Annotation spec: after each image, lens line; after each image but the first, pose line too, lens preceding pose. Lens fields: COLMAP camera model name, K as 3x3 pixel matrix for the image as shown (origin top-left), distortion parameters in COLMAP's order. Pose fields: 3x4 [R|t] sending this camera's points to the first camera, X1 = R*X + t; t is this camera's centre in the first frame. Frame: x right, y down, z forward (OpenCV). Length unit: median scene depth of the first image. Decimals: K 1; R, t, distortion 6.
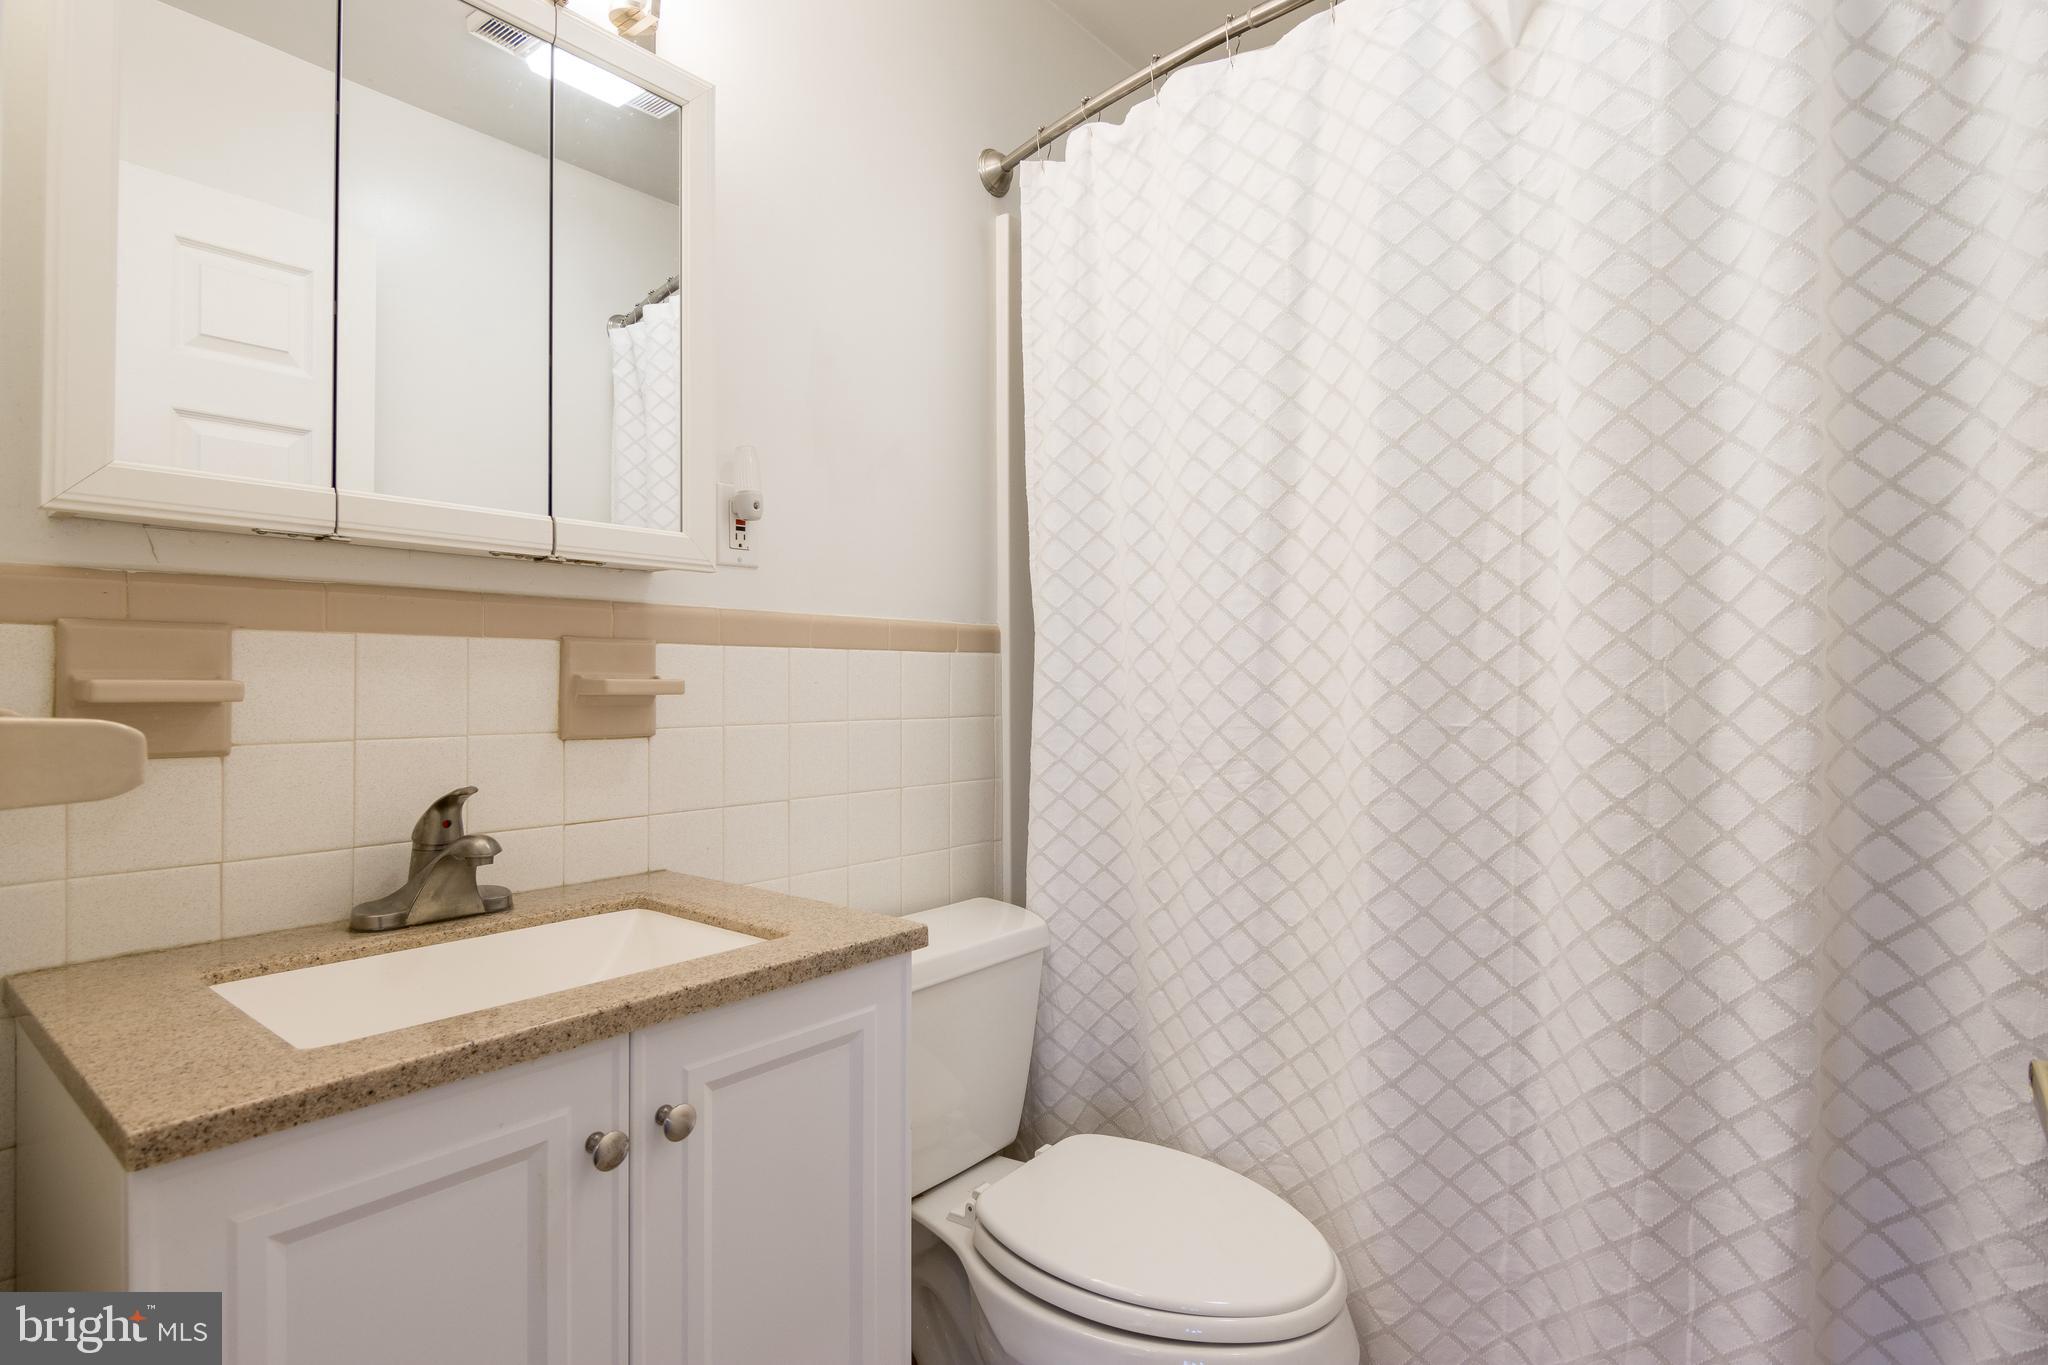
lens RADIAL K [[1030.2, 0, 1030.3], [0, 1030.2, 663.9], [0, 0, 1]] dist [0.013598, -0.012802]
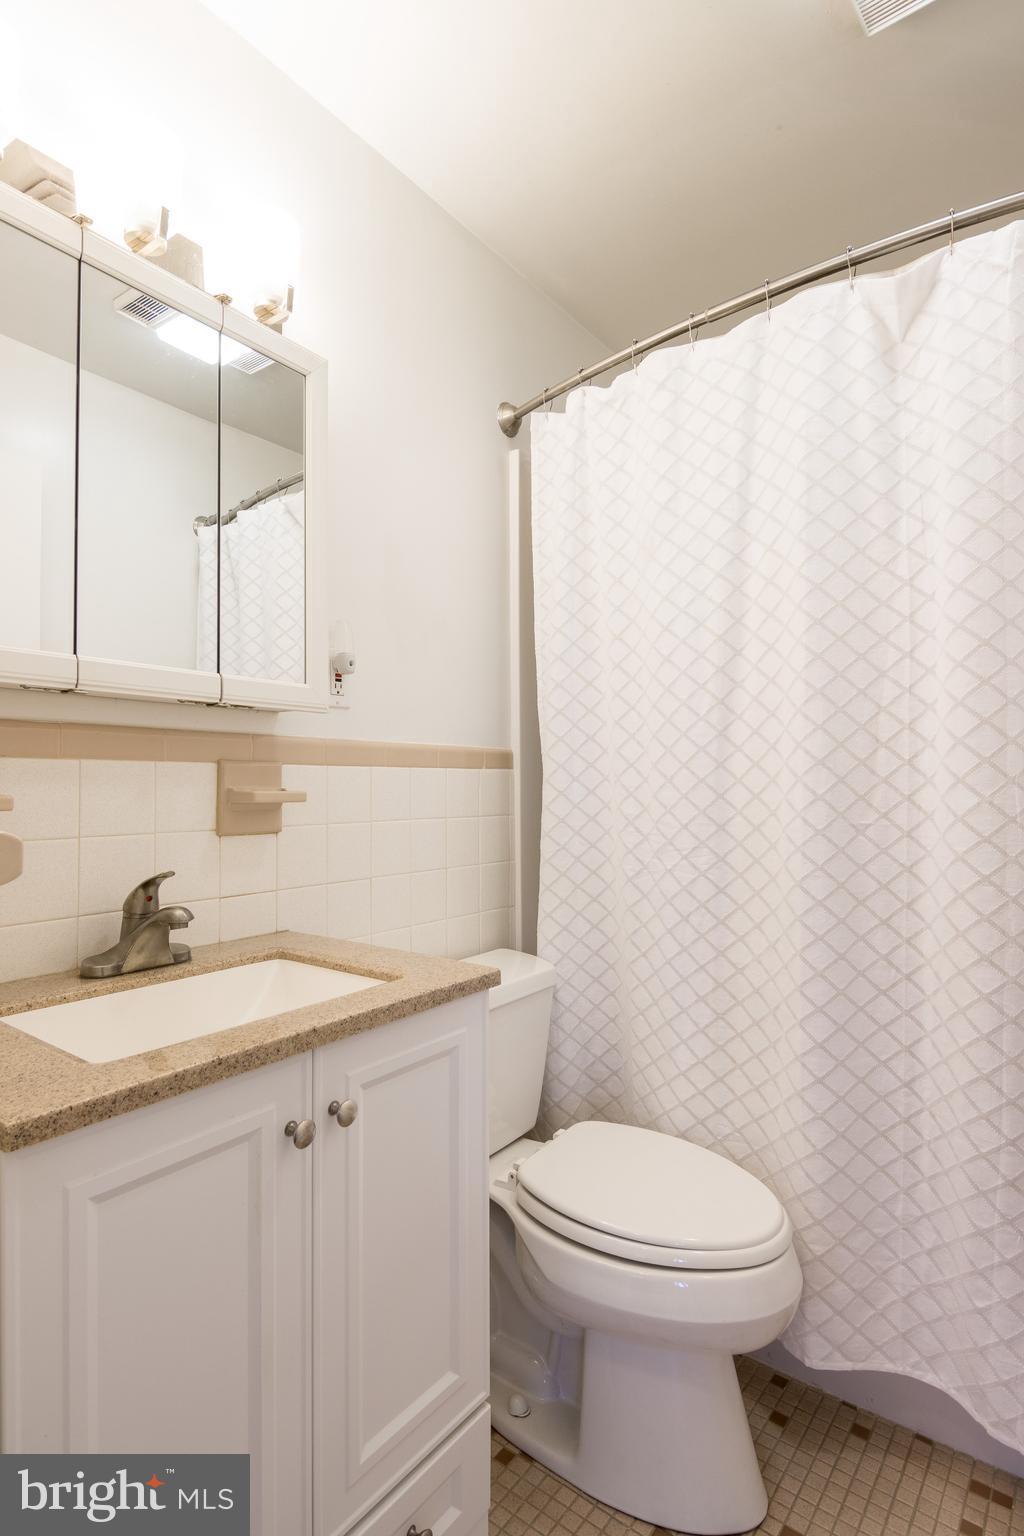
lens RADIAL K [[772.6, 0, 504.7], [0, 772.6, 762.7], [0, 0, 1]] dist [0.013598, -0.012802]
pose [[0.999566, -0.001474, 0.029434, -0.104042], [0.001808, 0.999934, -0.011347, -0.010802], [-0.029415, 0.011395, 0.999502, -0.035998]]
